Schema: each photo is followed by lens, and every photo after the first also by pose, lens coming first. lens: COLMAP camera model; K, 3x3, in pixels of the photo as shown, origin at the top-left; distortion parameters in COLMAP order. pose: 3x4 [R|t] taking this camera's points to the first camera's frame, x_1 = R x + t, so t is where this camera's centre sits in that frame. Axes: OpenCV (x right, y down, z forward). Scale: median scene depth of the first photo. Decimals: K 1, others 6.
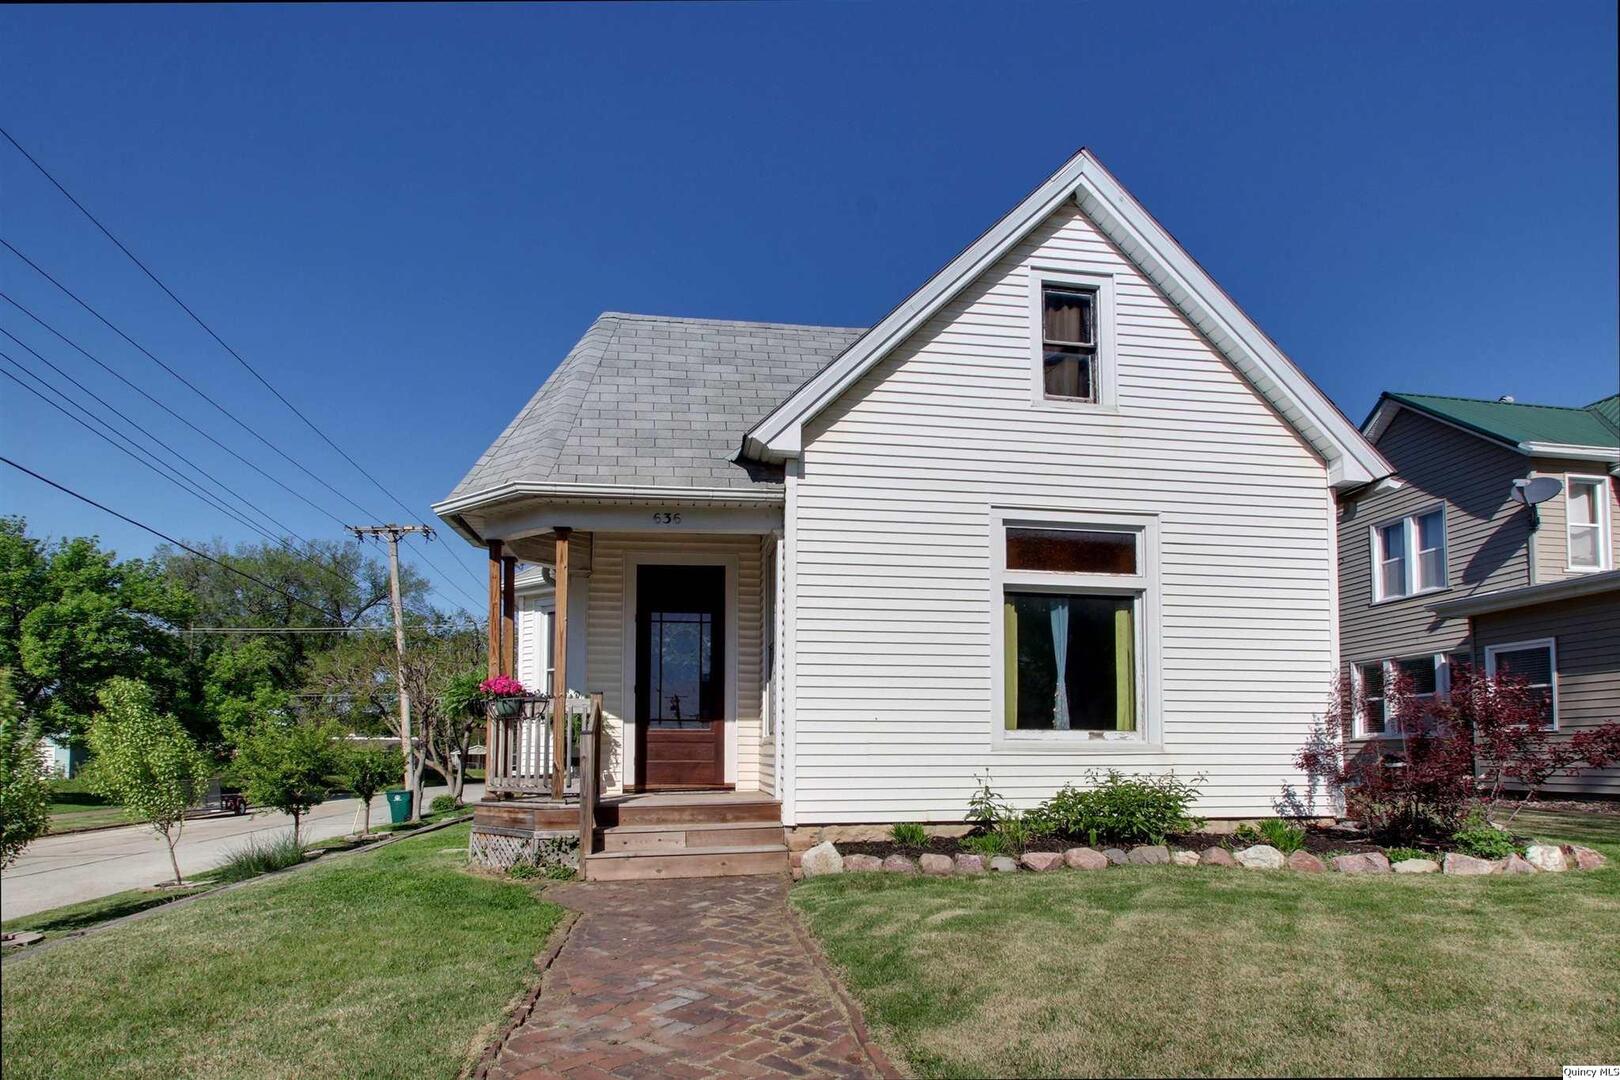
lens RADIAL K [[835.1, 0, 809.9], [0, 835.1, 703.4], [0, 0, 1]] dist [-0.001467, -0.000304]
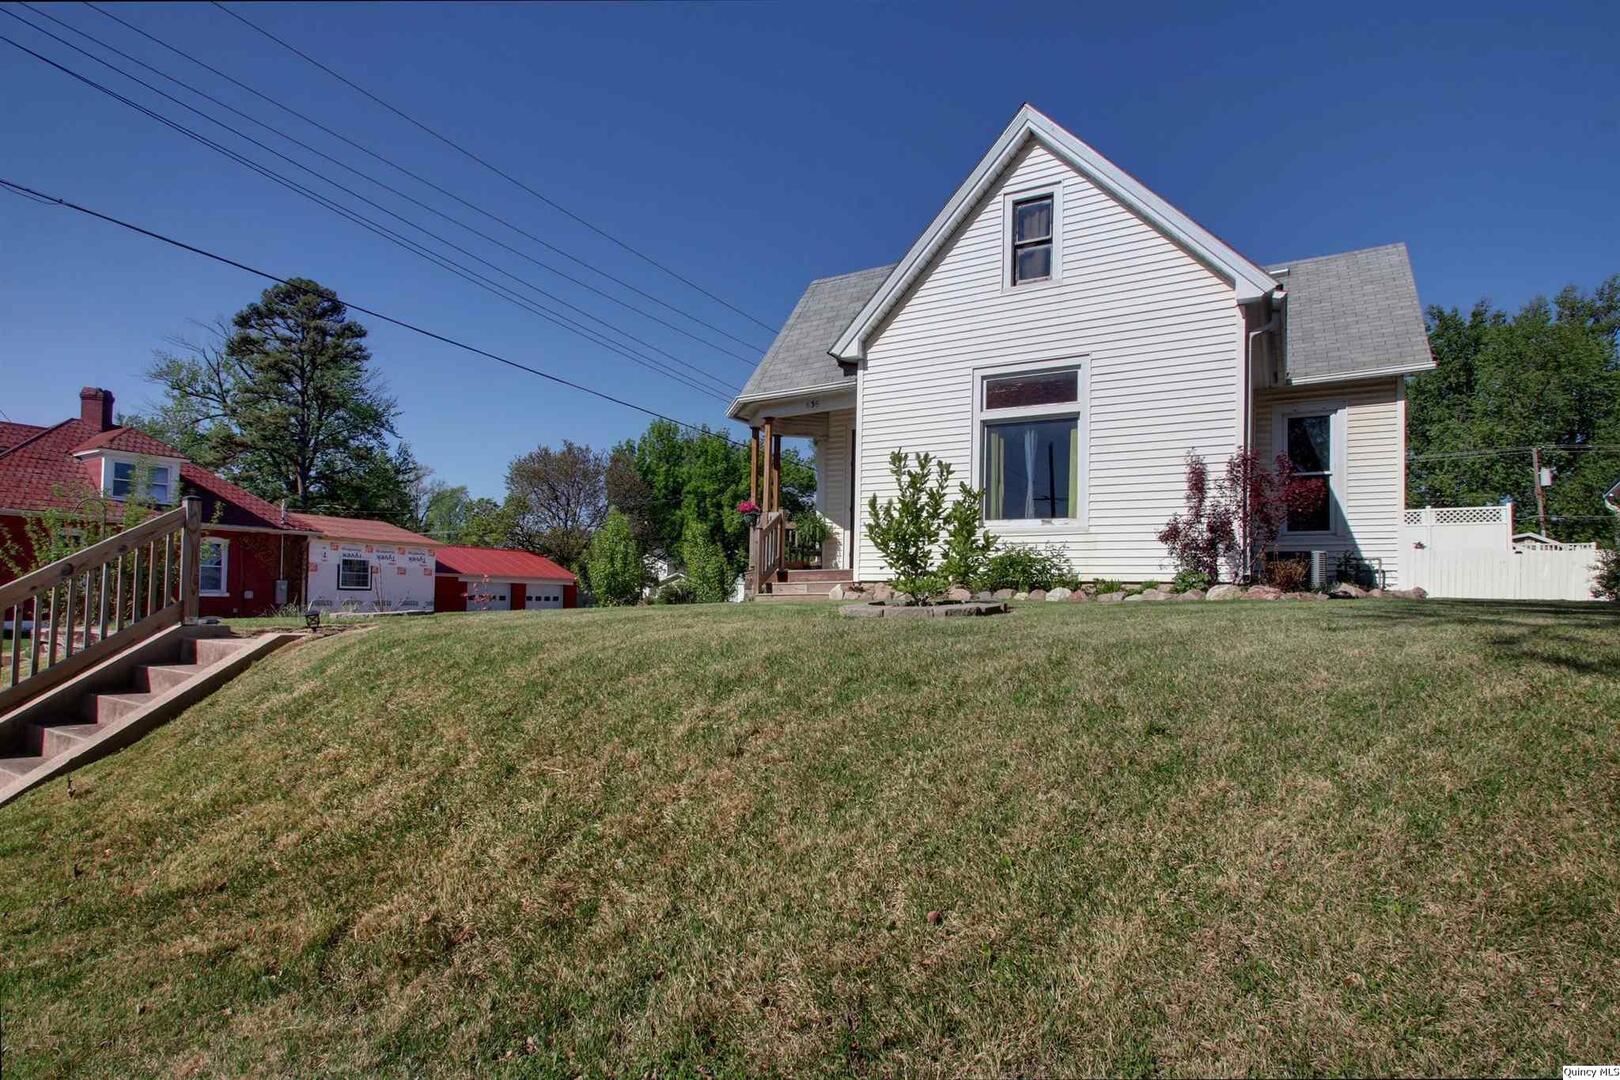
lens RADIAL K [[828.6, 0, 804.5], [0, 828.6, 574.8], [0, 0, 1]] dist [-0.002737, -0.001027]
pose [[0.750887, 0.005284, -0.660409, 0.944735], [0.008287, 0.999814, 0.017423, 0.098260], [0.660378, -0.018556, 0.750704, -0.296815]]
